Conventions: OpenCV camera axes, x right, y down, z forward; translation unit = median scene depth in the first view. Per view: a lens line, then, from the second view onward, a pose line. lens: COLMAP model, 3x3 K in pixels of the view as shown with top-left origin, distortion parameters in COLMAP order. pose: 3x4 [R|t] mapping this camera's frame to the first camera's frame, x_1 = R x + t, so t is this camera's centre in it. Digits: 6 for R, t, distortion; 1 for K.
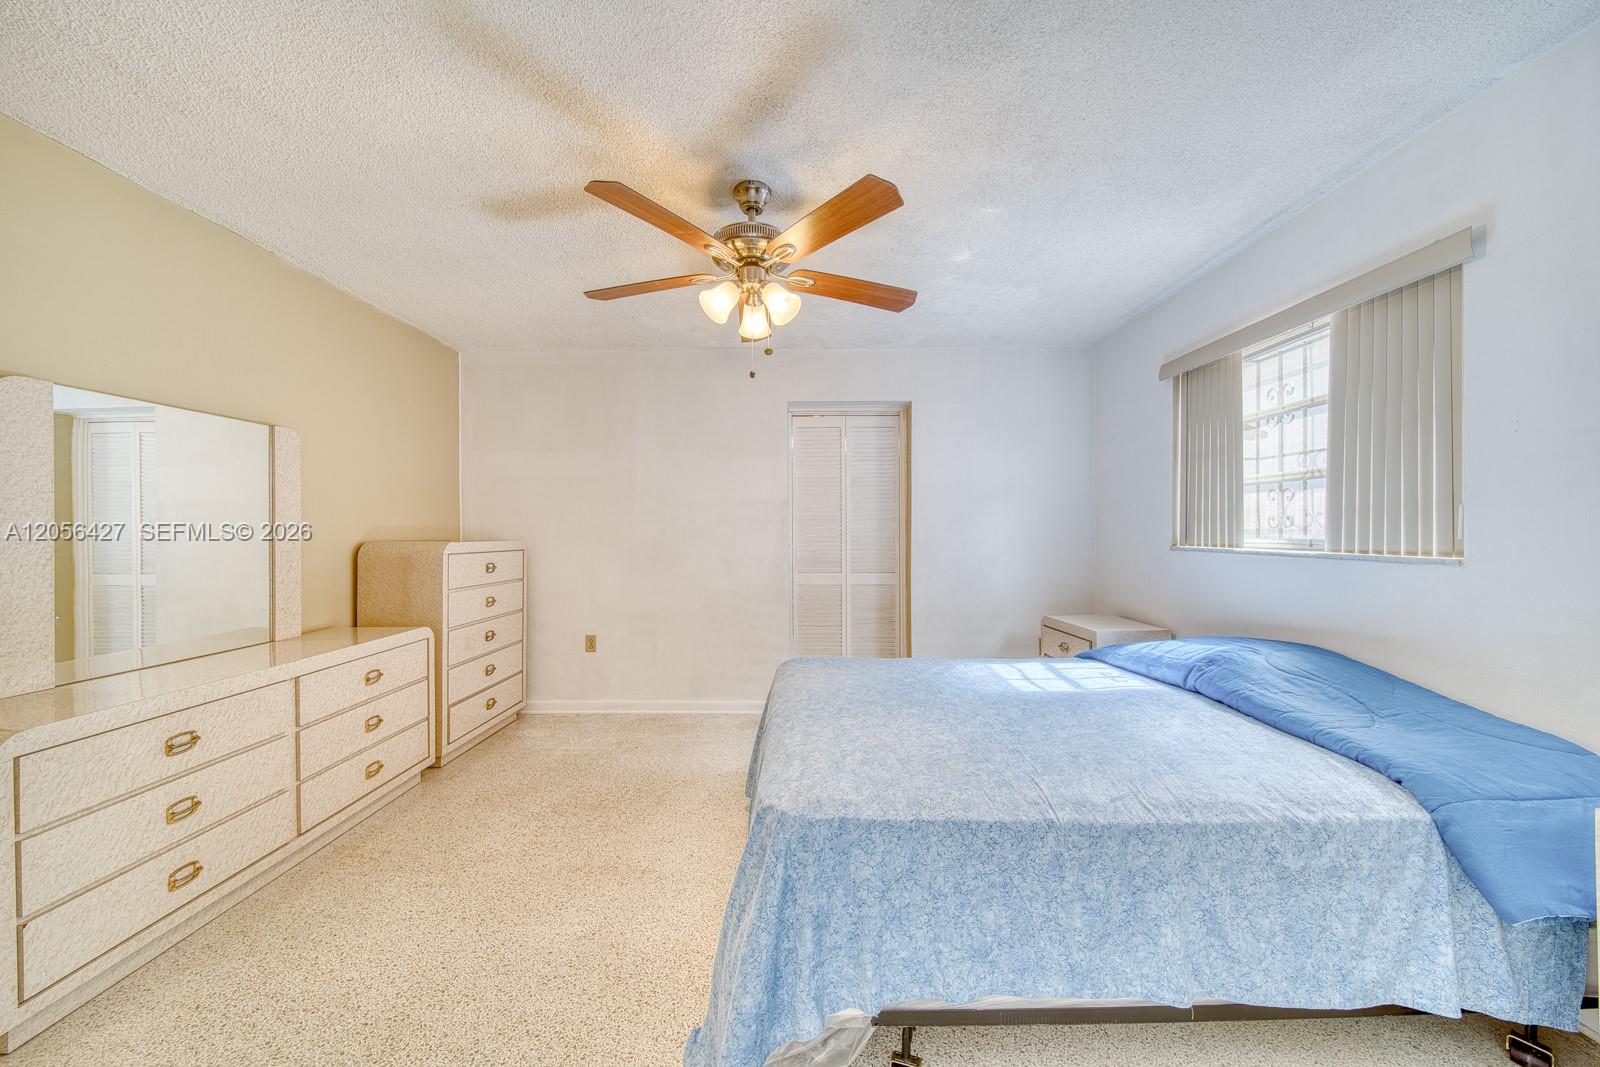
lens RADIAL K [[574.2, 0, 803.6], [0, 574.2, 537.5], [0, 0, 1]] dist [-0.000136, -0.000460]
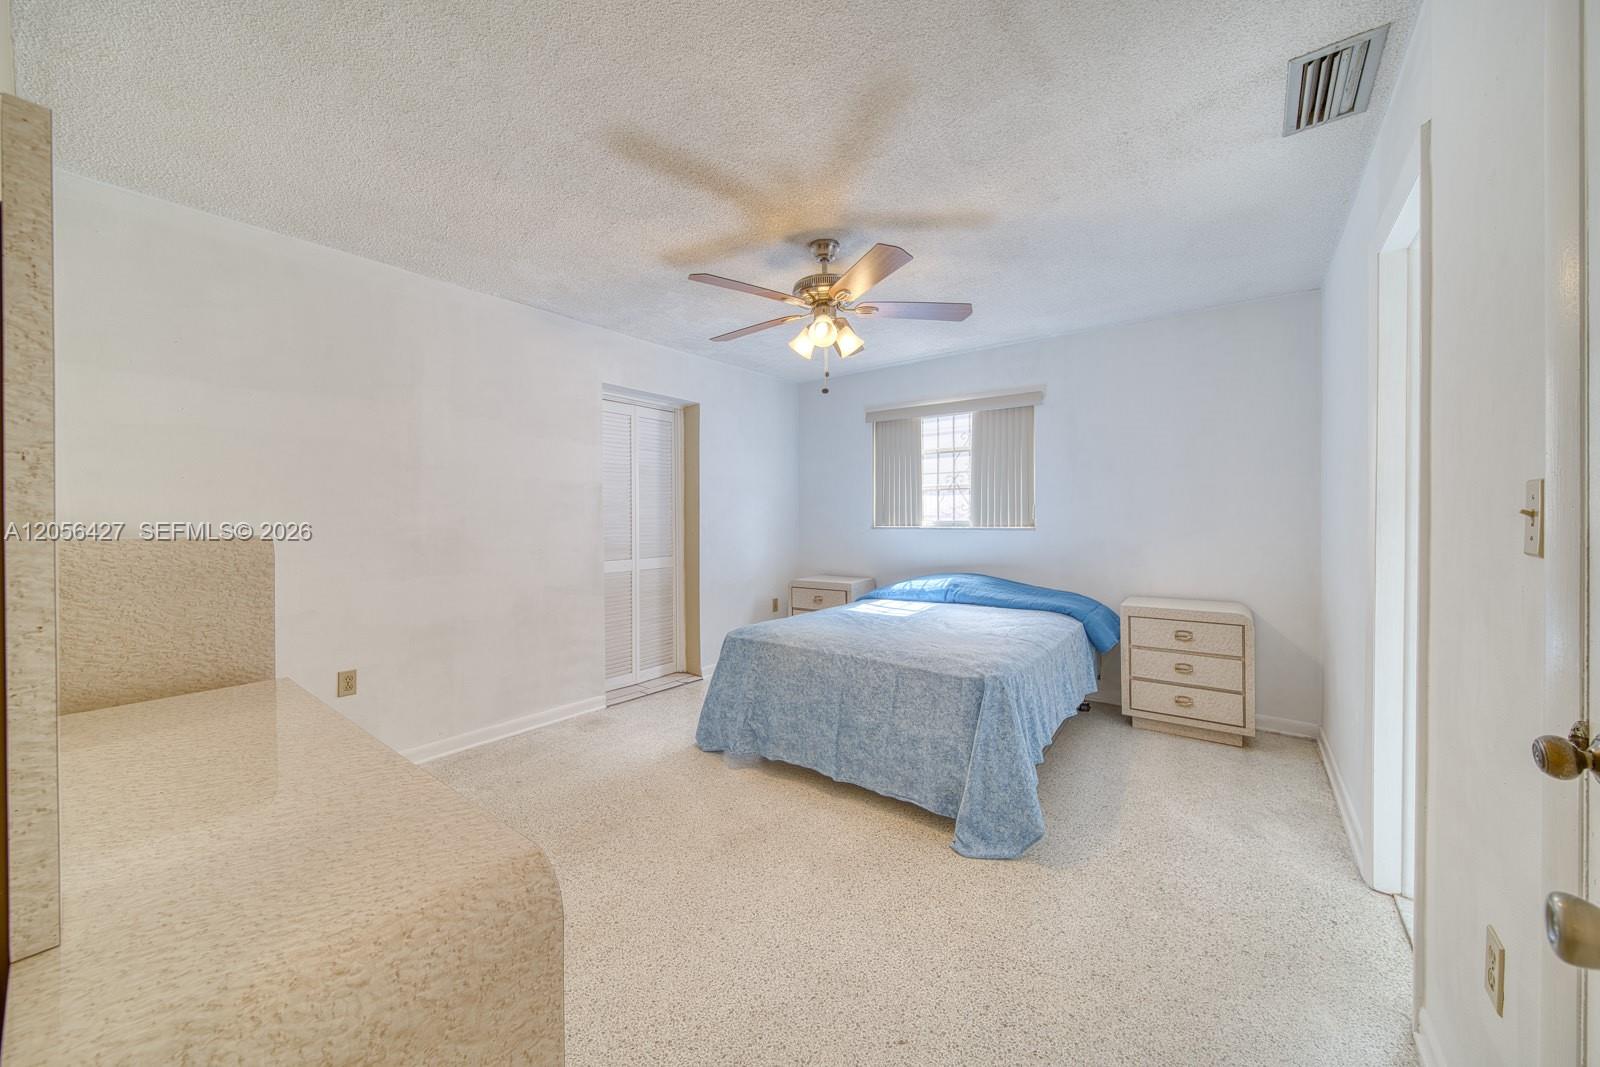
lens RADIAL K [[578.1, 0, 806.1], [0, 578.1, 528.8], [0, 0, 1]] dist [0.000330, -0.000277]
pose [[0.592047, -0.017715, 0.805709, -0.945238], [0.014251, 0.999832, 0.011511, 0.001165], [-0.805778, 0.004667, 0.592200, 0.236268]]
